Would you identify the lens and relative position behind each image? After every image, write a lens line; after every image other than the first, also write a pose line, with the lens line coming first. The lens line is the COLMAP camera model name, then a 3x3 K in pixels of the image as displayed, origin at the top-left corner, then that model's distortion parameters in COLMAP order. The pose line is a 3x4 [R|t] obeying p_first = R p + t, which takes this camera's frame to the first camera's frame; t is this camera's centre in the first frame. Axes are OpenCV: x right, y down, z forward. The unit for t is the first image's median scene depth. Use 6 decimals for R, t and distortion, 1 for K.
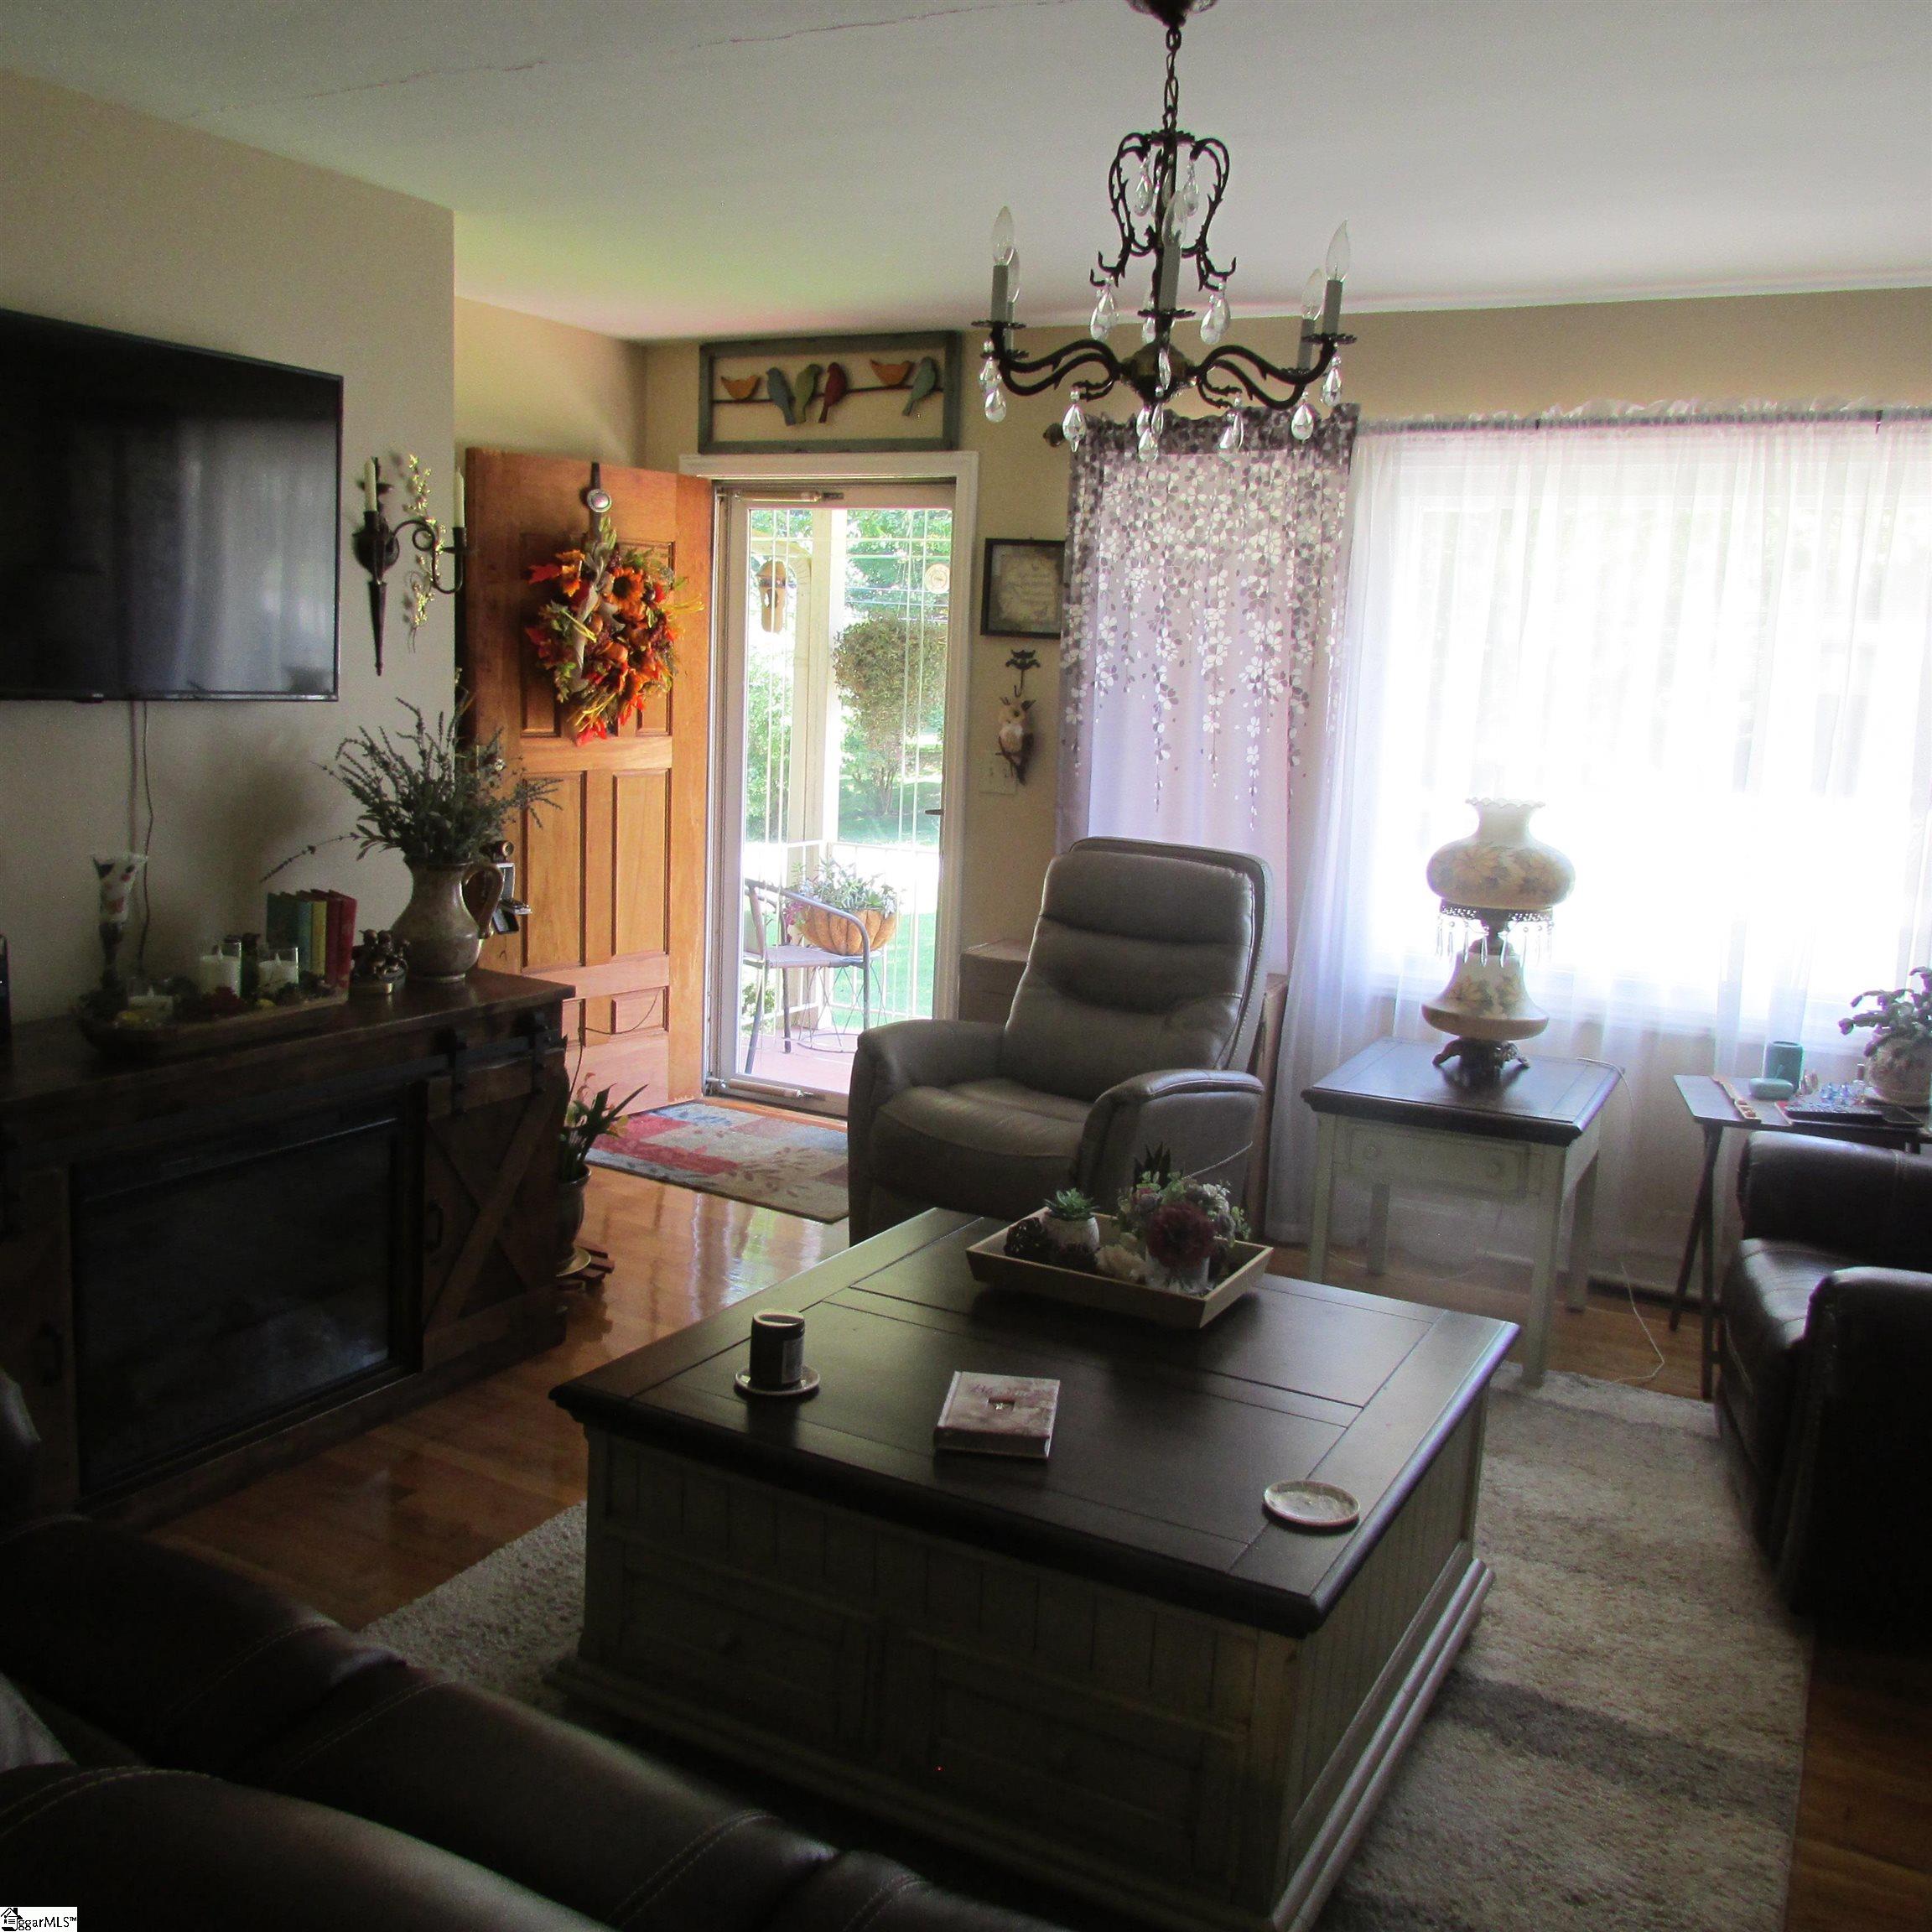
lens RADIAL K [[1843.4, 0, 965.9], [0, 1843.4, 973.5], [0, 0, 1]] dist [-0.023014, 0.000507]
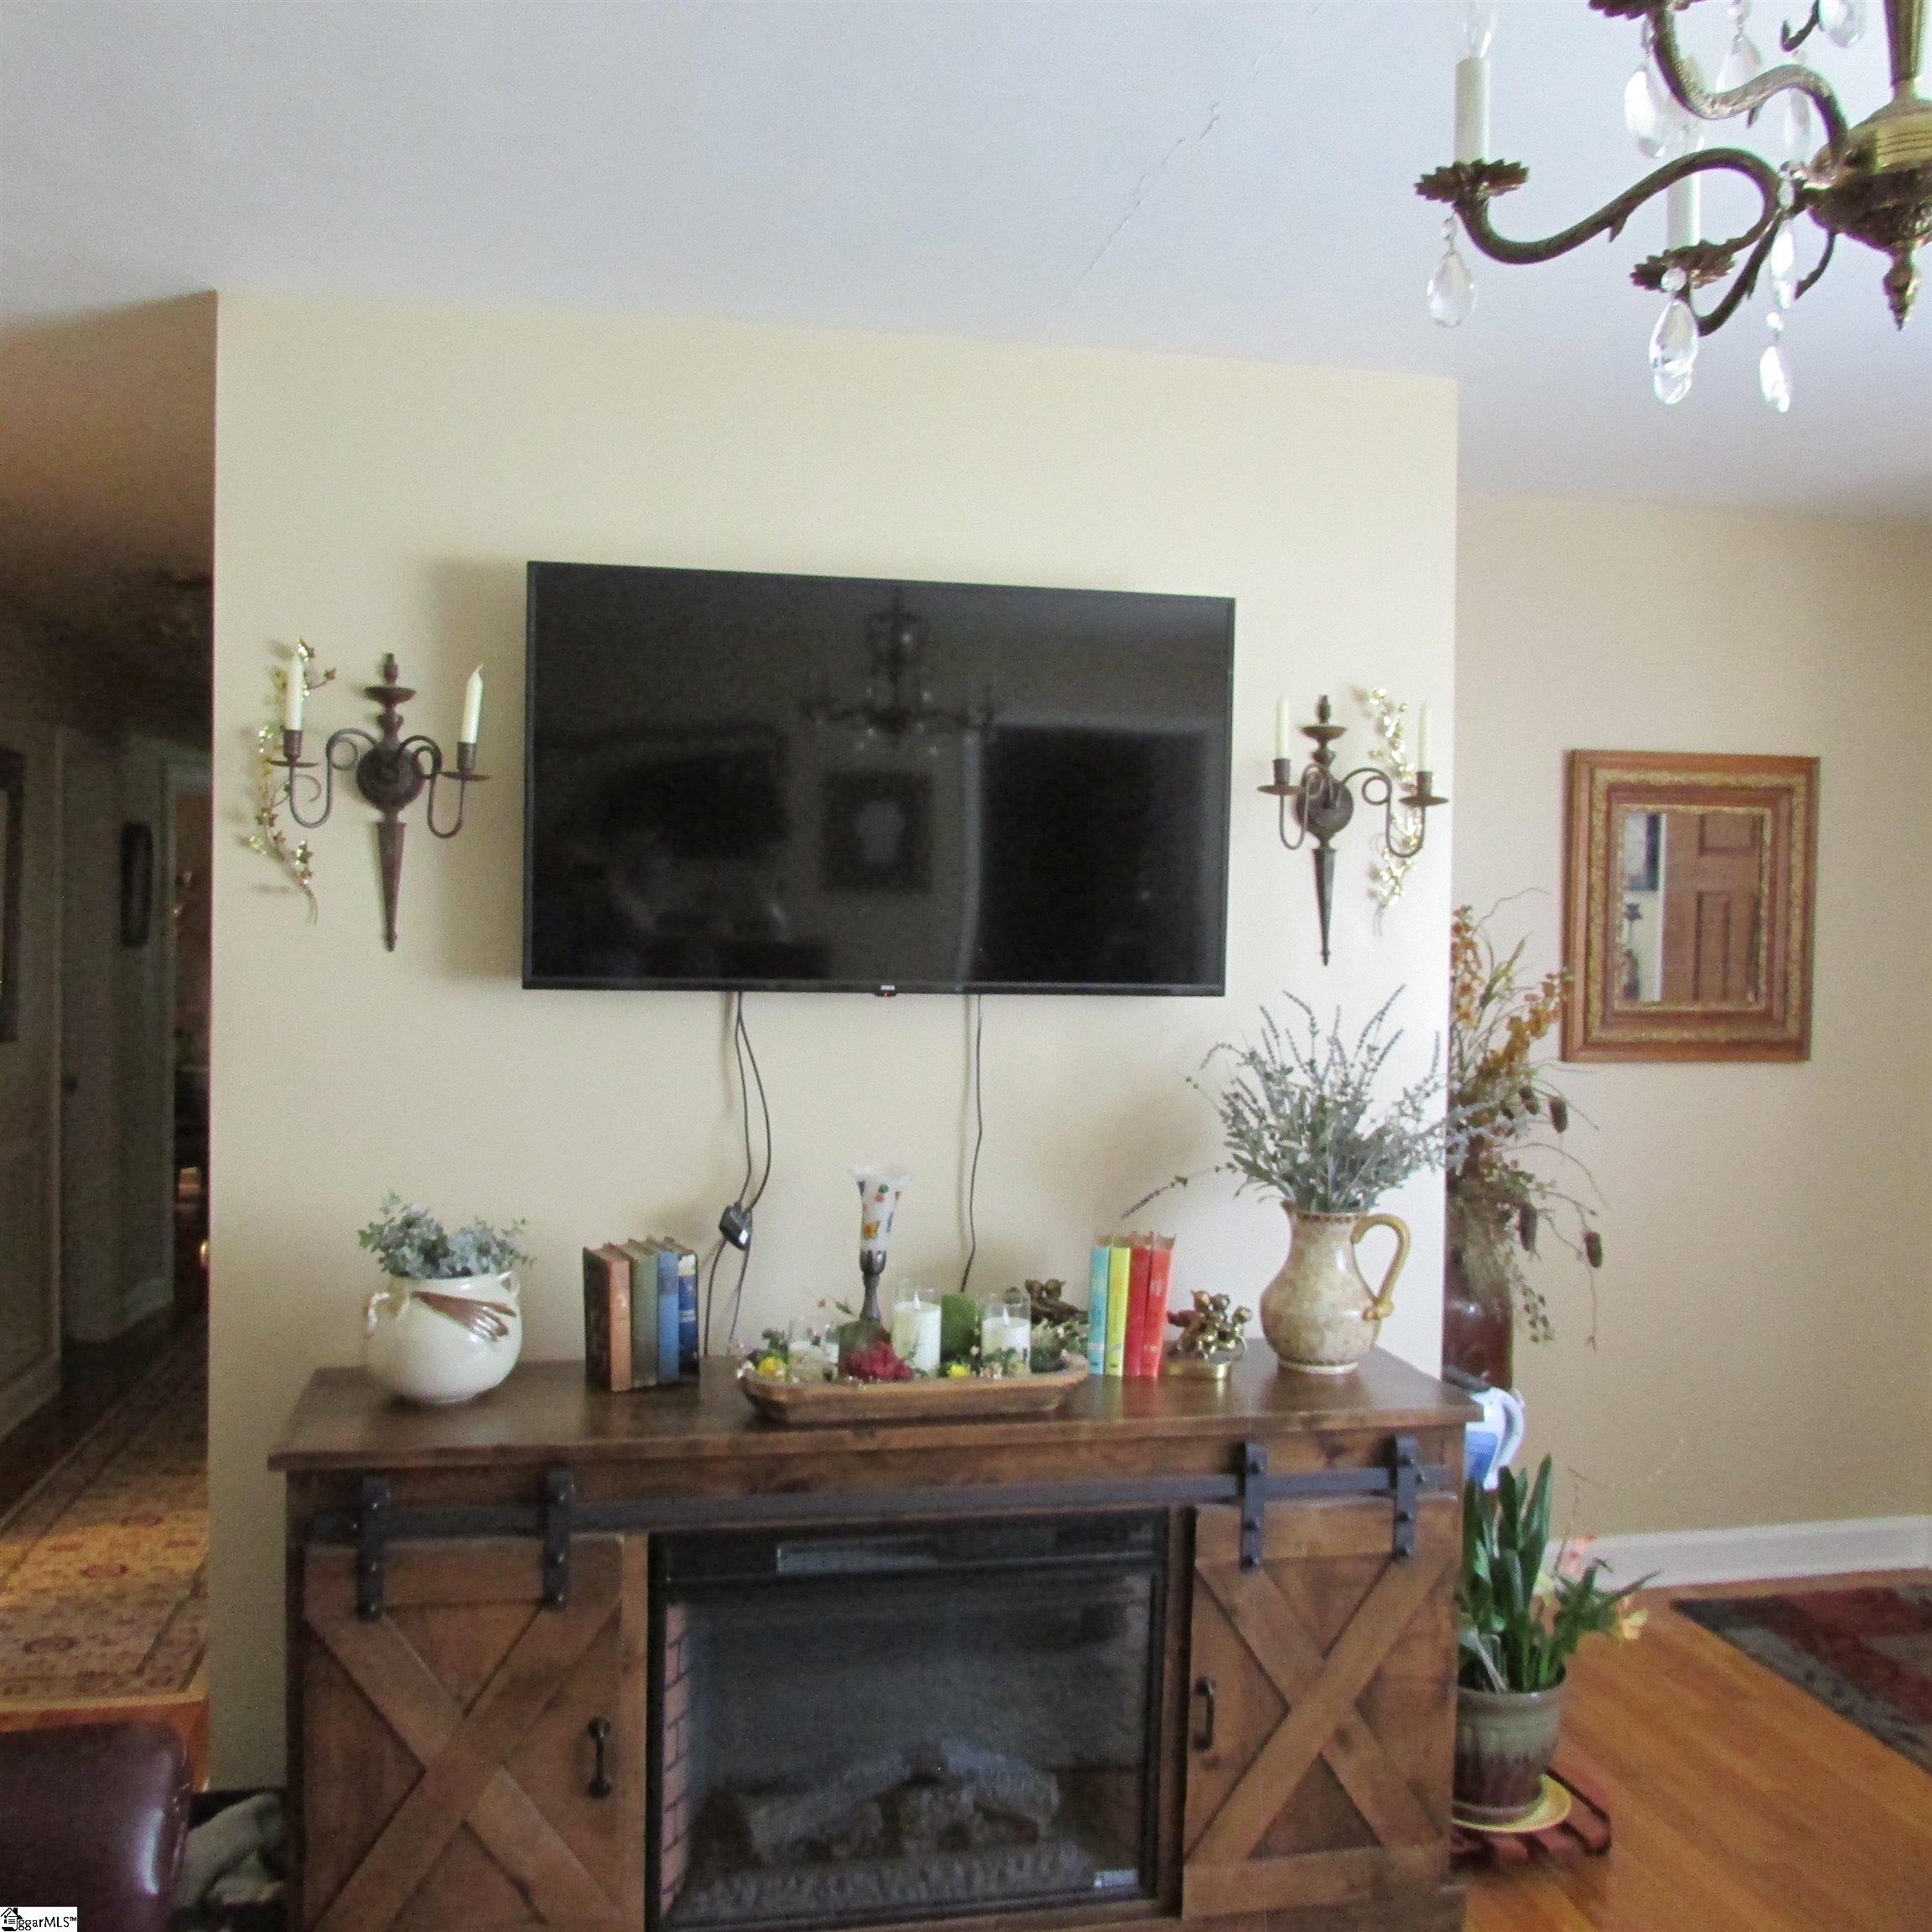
lens RADIAL K [[1843.4, 0, 965.9], [0, 1843.4, 973.5], [0, 0, 1]] dist [-0.023014, 0.000507]
pose [[0.643298, -0.022803, -0.765276, 0.194247], [-0.111912, 0.986020, -0.123455, -0.046754], [0.757392, 0.165062, 0.631753, 0.407617]]
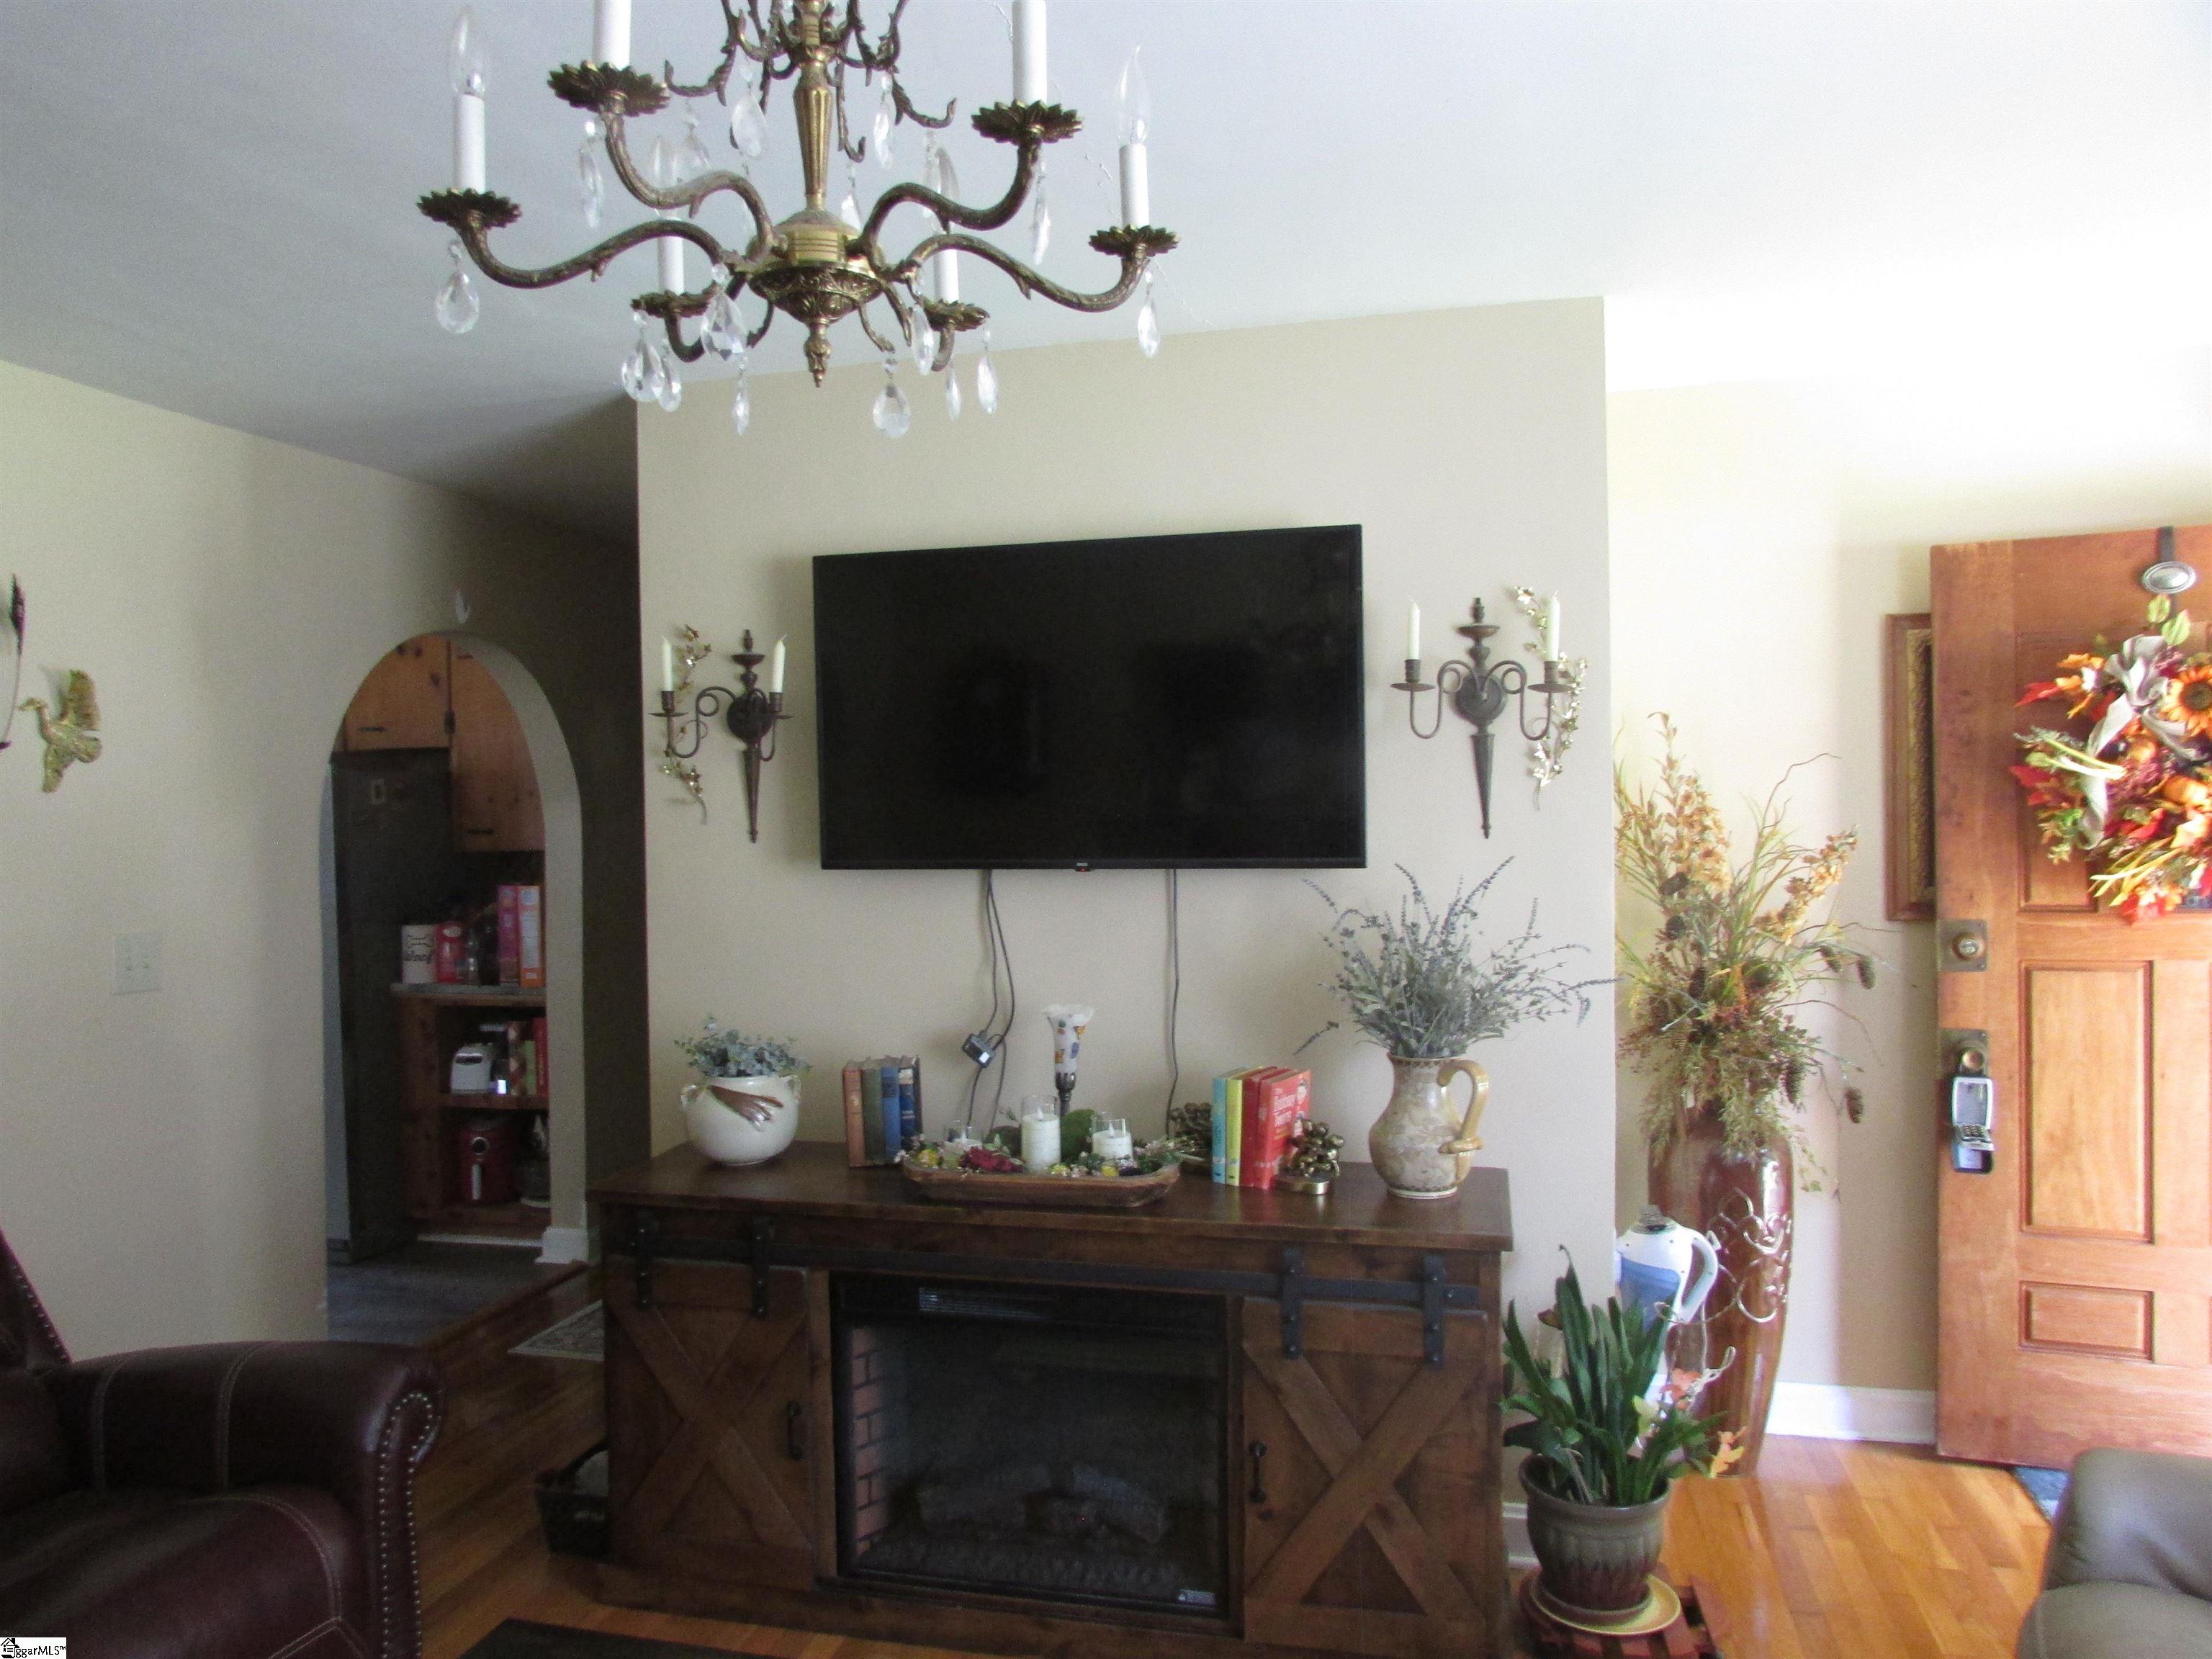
lens RADIAL K [[1585.2, 0, 1099.6], [0, 1585.2, 838.5], [0, 0, 1]] dist [-0.016518, 0.001608]
pose [[0.244182, -0.027711, -0.969333, 0.392817], [-0.134459, 0.988969, -0.062143, -0.094573], [0.960362, 0.145510, 0.237762, 0.675388]]
